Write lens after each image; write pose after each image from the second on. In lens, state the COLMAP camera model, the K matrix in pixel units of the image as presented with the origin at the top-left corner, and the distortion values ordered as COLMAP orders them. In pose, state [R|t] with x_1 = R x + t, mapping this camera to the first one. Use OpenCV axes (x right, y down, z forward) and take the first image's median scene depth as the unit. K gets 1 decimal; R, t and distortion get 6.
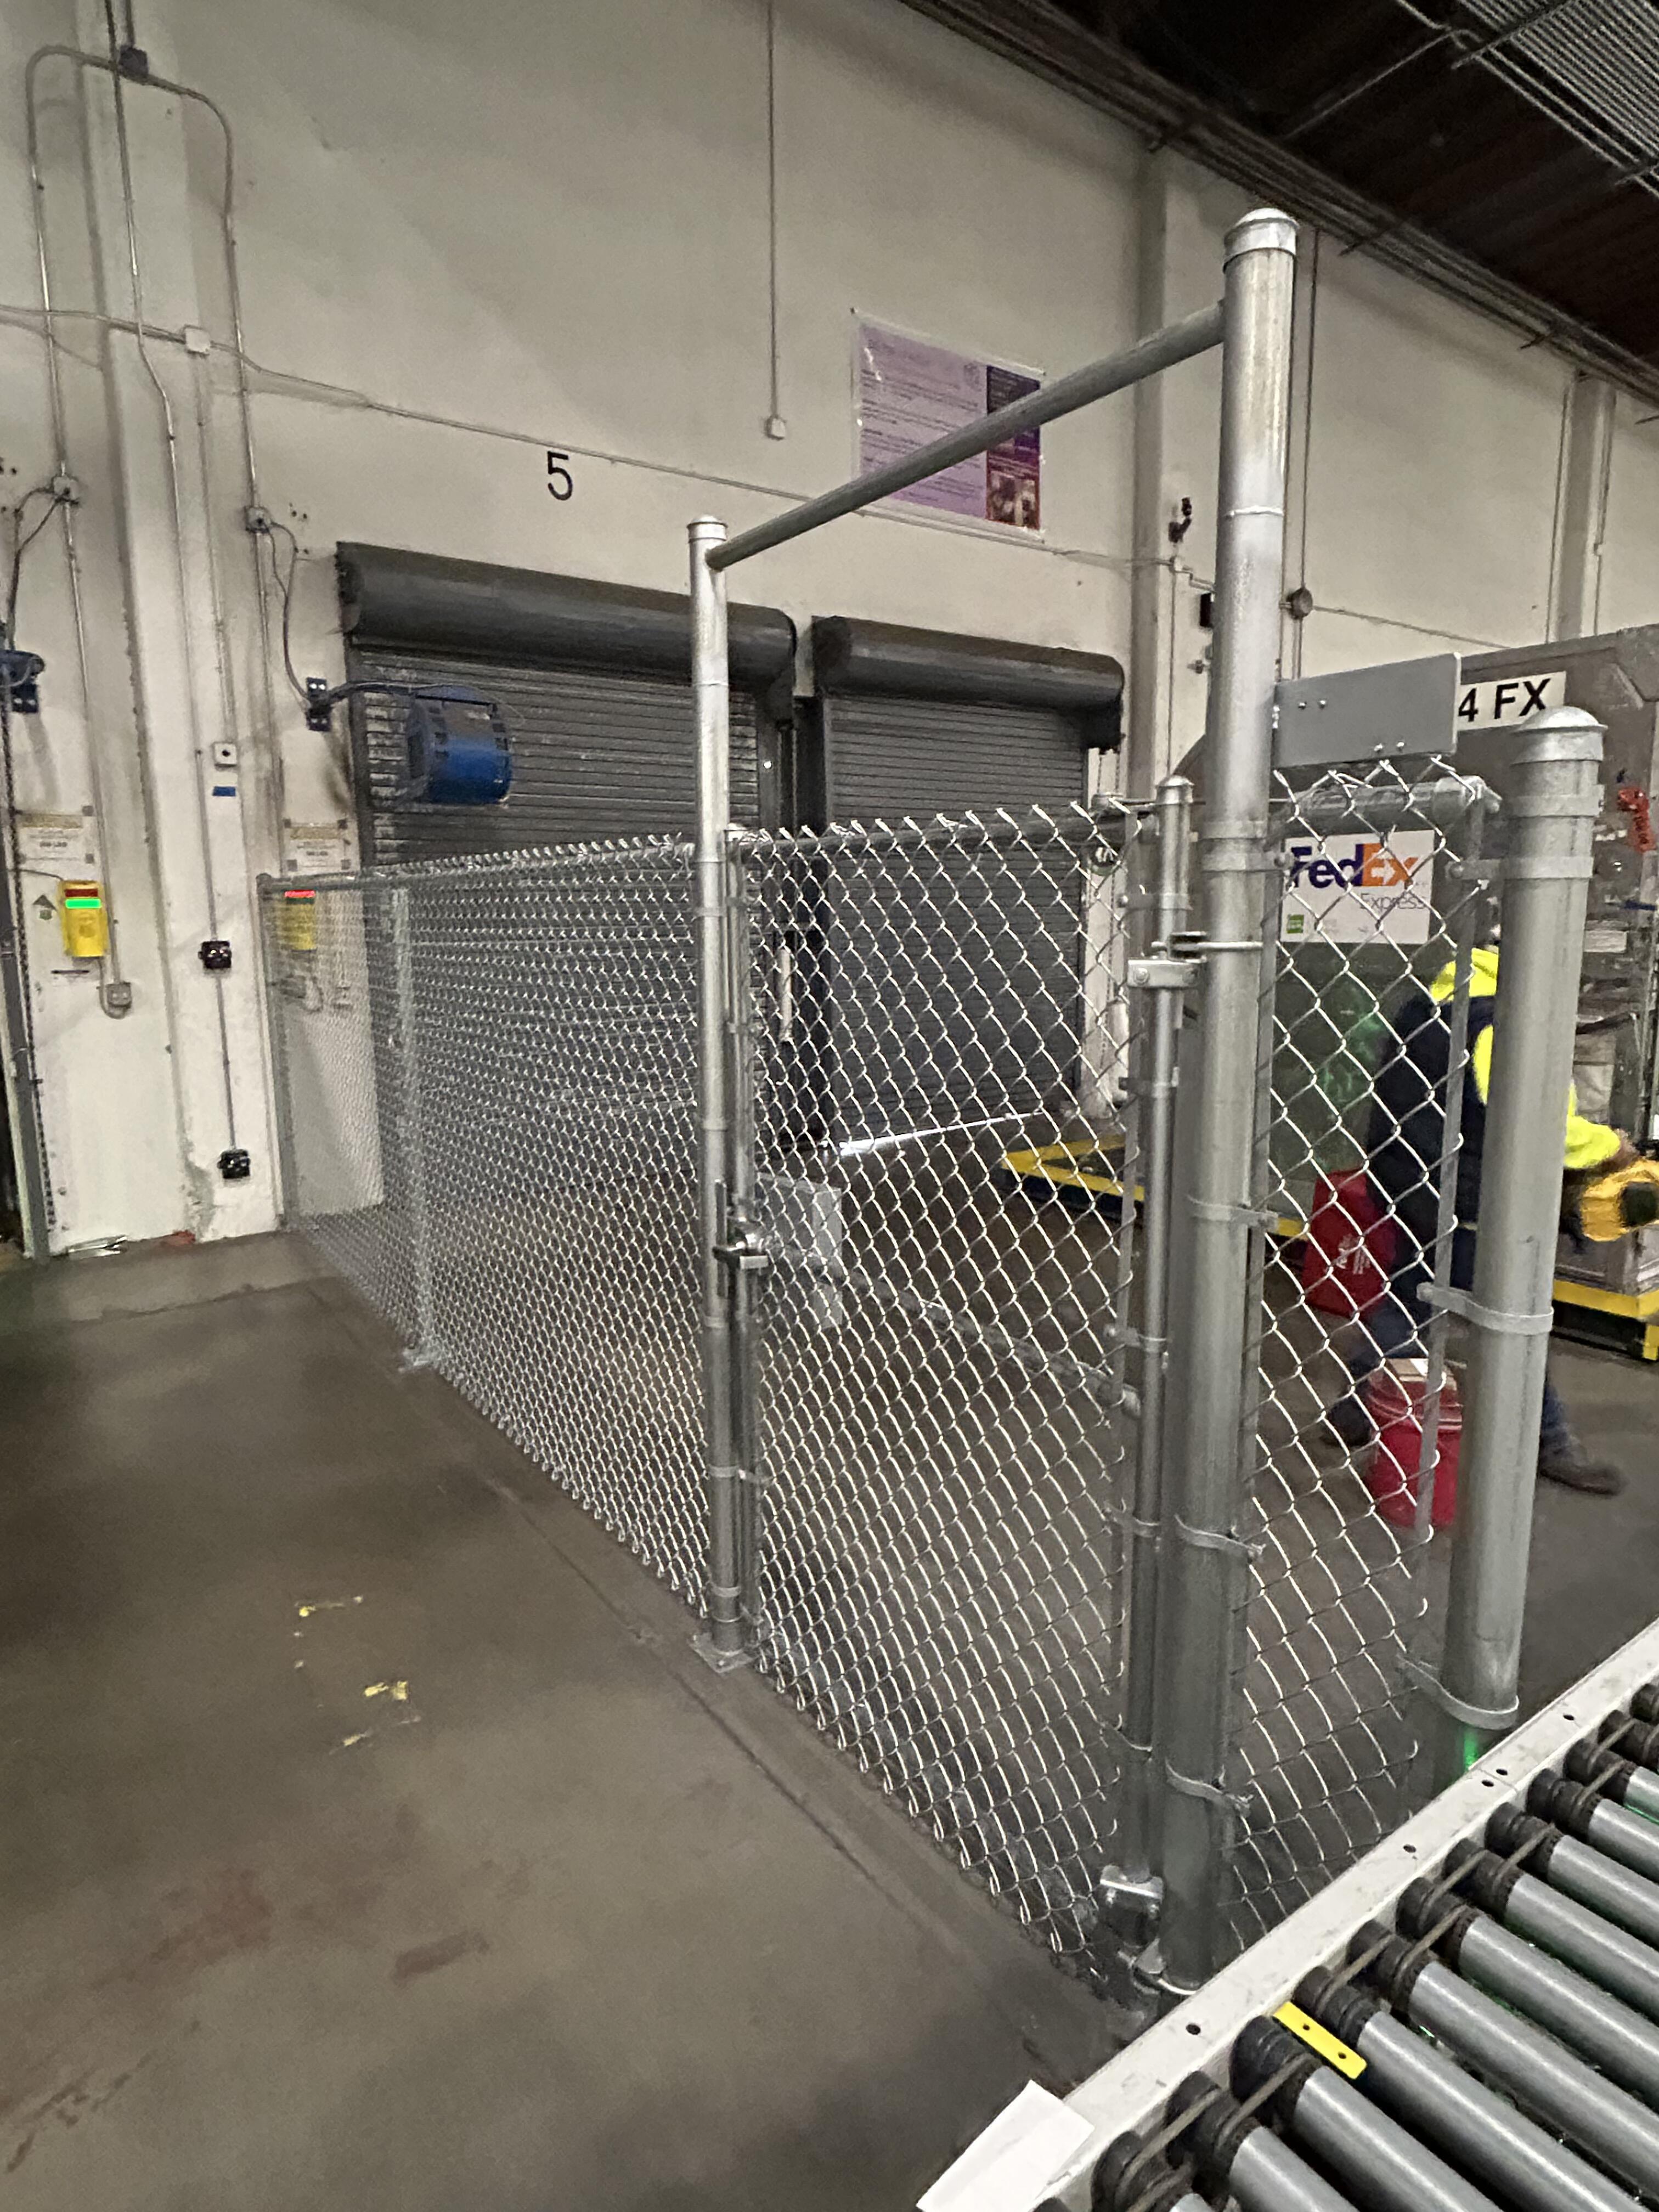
lens RADIAL K [[1247.2, 0, 829.0], [0, 1247.2, 1094.2], [0, 0, 1]] dist [-0.001584, 0.001586]
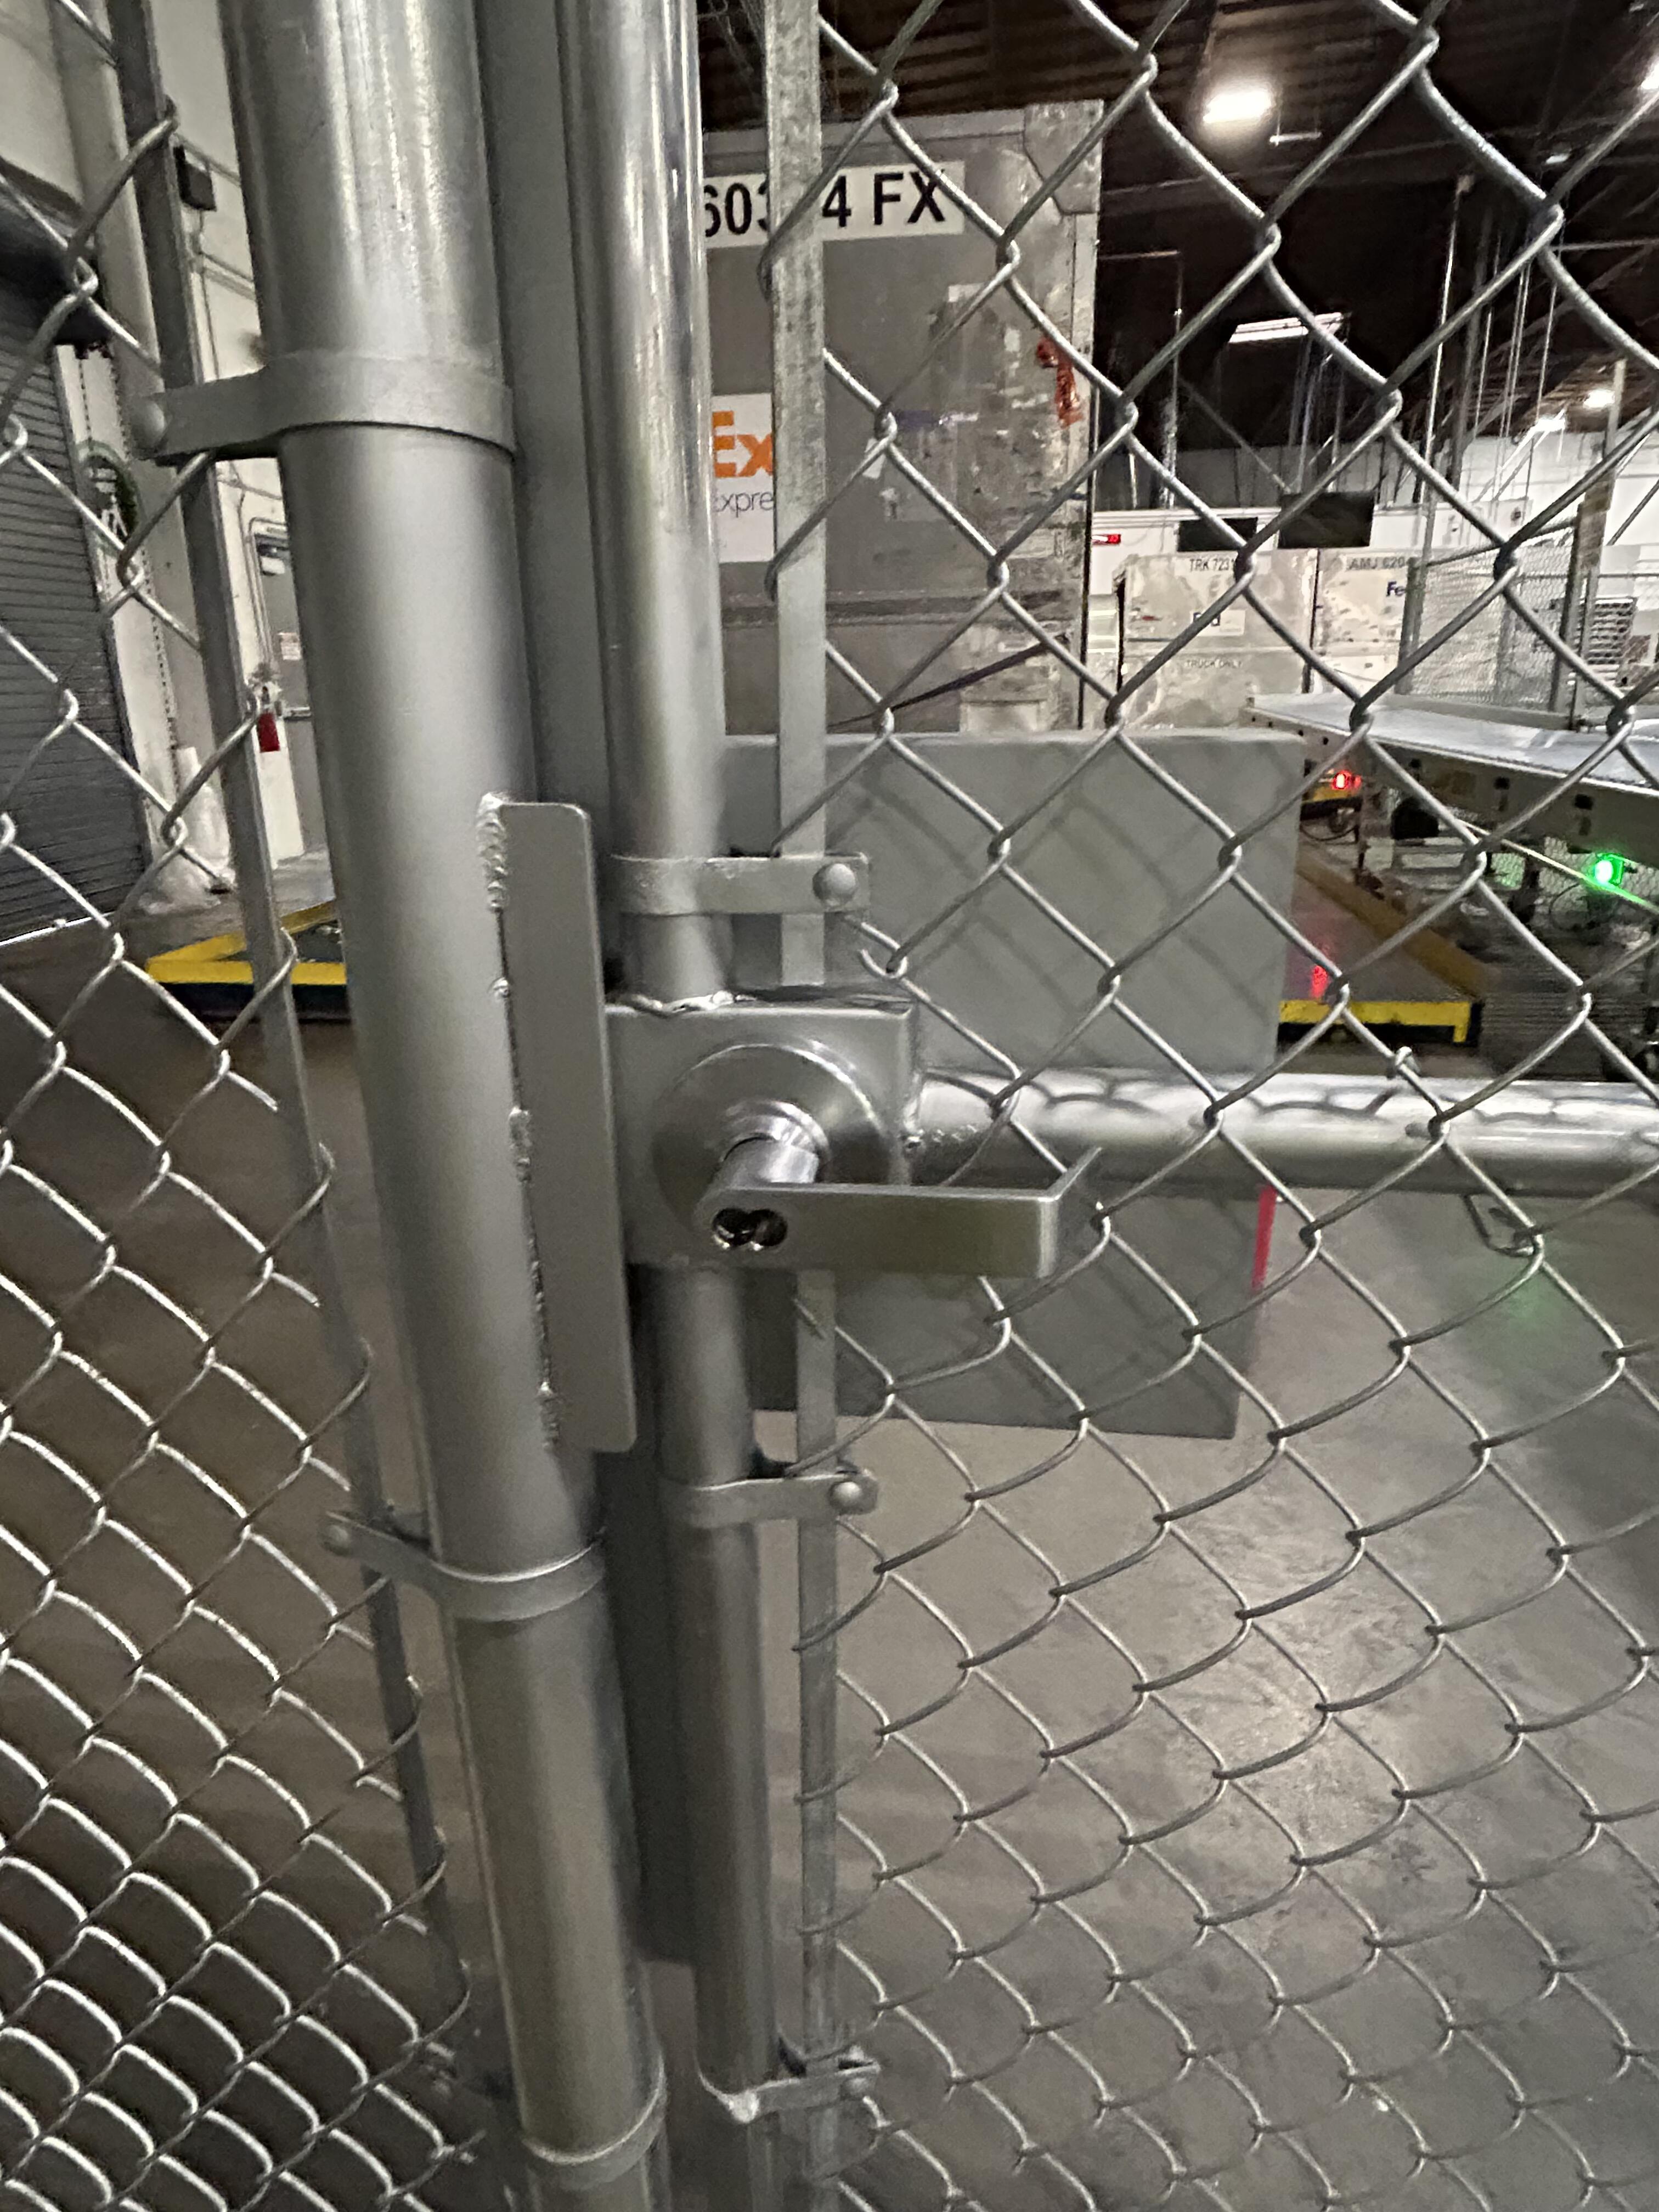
lens RADIAL K [[1237.5, 0, 852.8], [0, 1237.5, 1091.6], [0, 0, 1]] dist [-0.005886, -0.000948]
pose [[0.679447, -0.231776, 0.696155, -0.077137], [0.121334, 0.971226, 0.204935, 0.034305], [-0.723623, -0.054776, 0.688019, 0.375495]]
